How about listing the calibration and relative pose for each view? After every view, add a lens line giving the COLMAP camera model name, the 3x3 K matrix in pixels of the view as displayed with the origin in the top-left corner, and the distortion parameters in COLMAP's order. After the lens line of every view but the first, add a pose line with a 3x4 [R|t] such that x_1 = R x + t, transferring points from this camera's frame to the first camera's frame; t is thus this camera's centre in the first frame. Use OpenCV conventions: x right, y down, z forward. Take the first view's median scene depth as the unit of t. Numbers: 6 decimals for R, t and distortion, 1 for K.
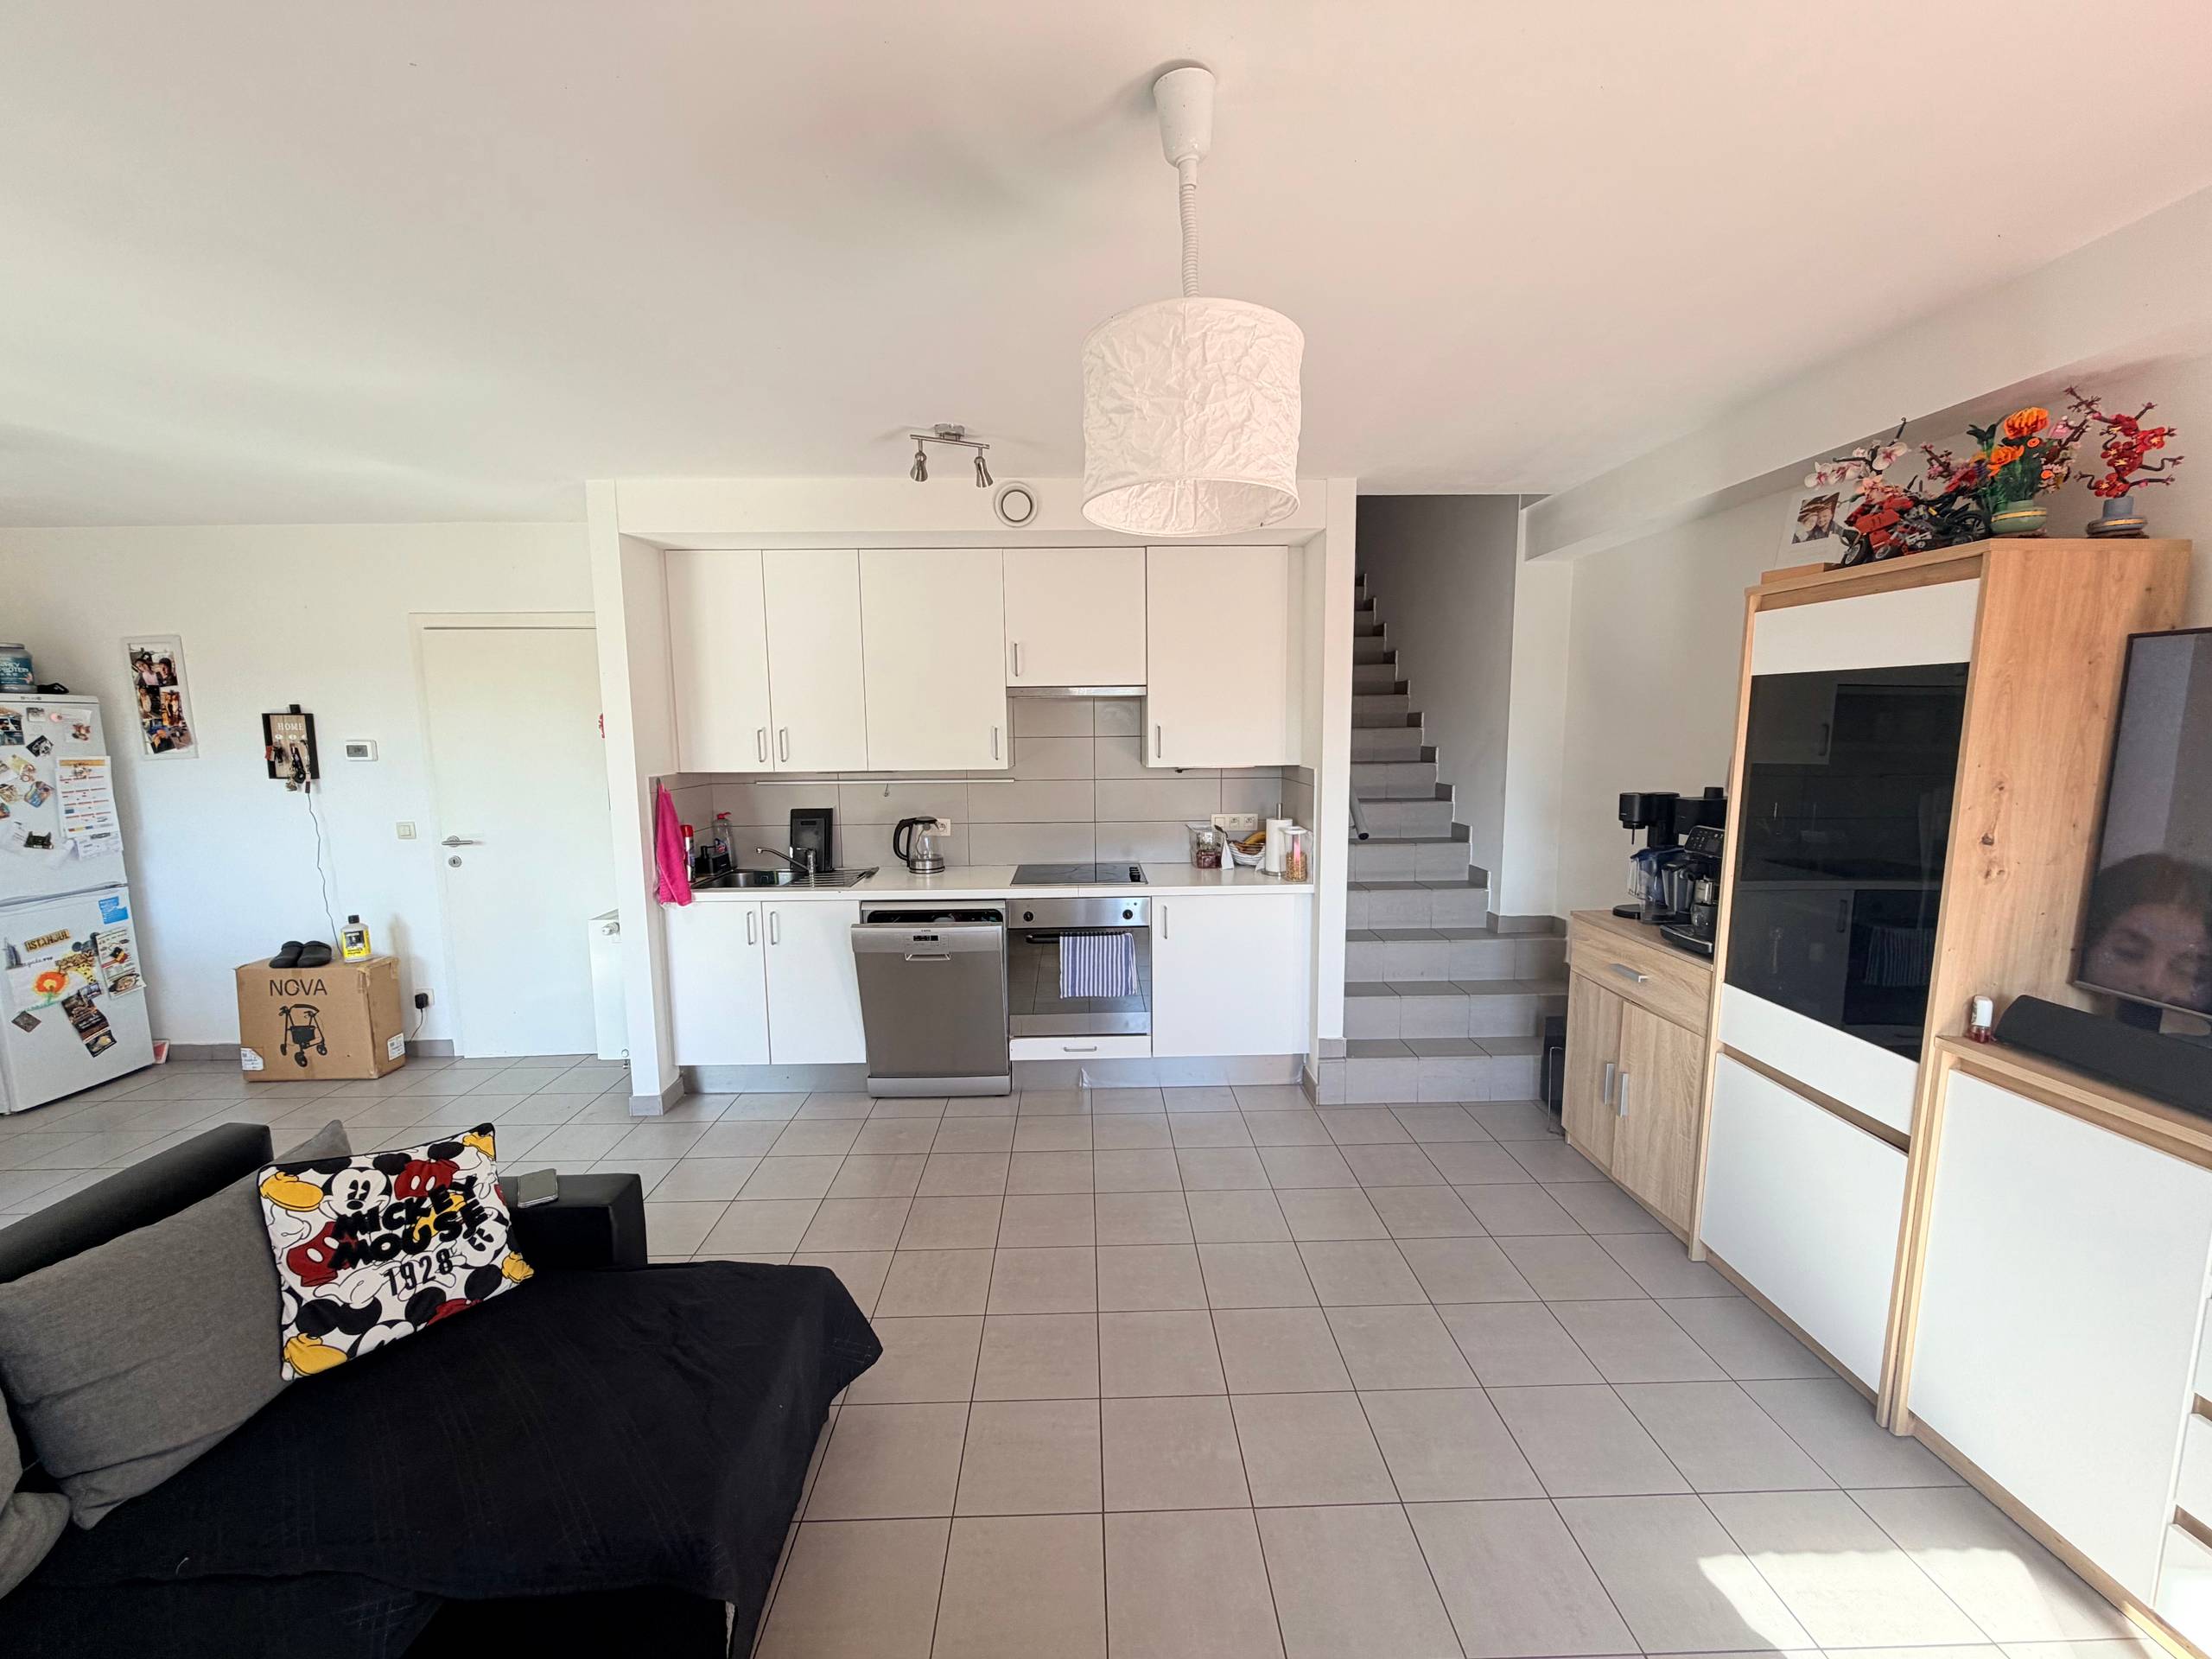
lens RADIAL K [[883.0, 0, 1106.0], [0, 883.0, 829.5], [0, 0, 1]] dist [-0.002855, -0.000101]
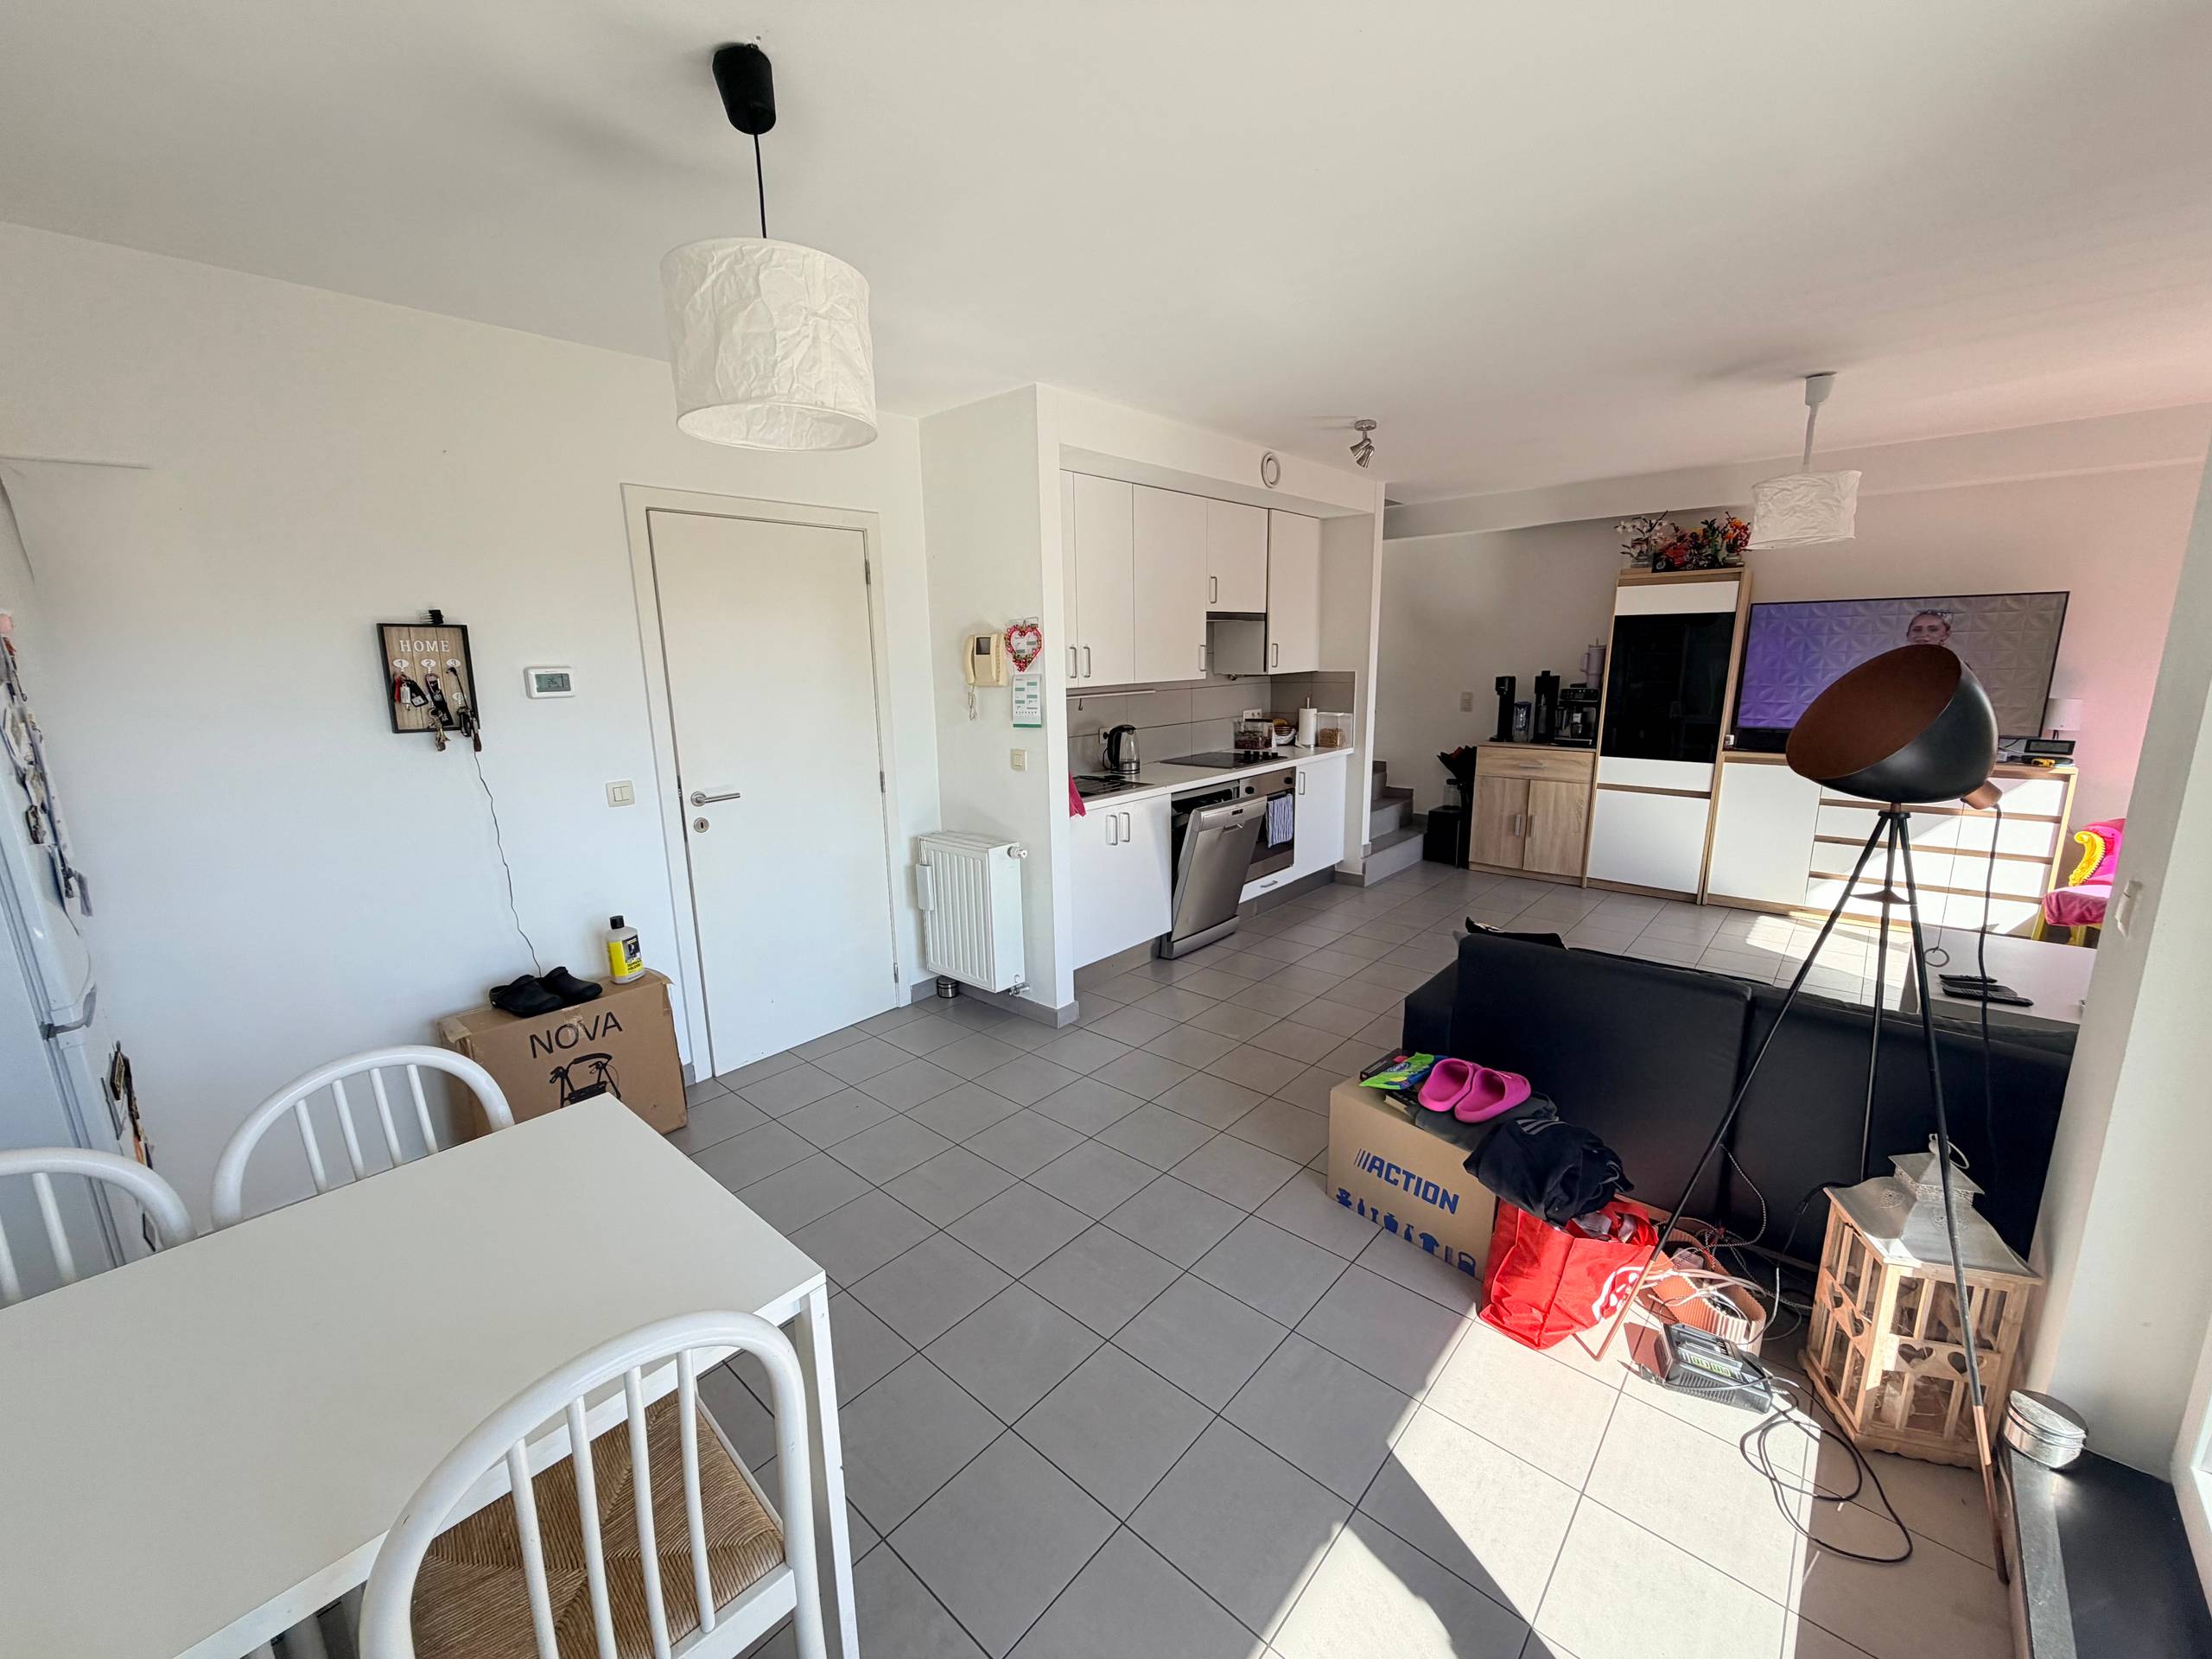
lens RADIAL K [[883.0, 0, 1106.0], [0, 883.0, 829.5], [0, 0, 1]] dist [-0.002855, -0.000101]
pose [[0.681386, -0.150196, 0.716348, -1.144196], [0.101663, 0.988653, 0.110589, -0.010378], [-0.724830, -0.002528, 0.688923, 0.244578]]
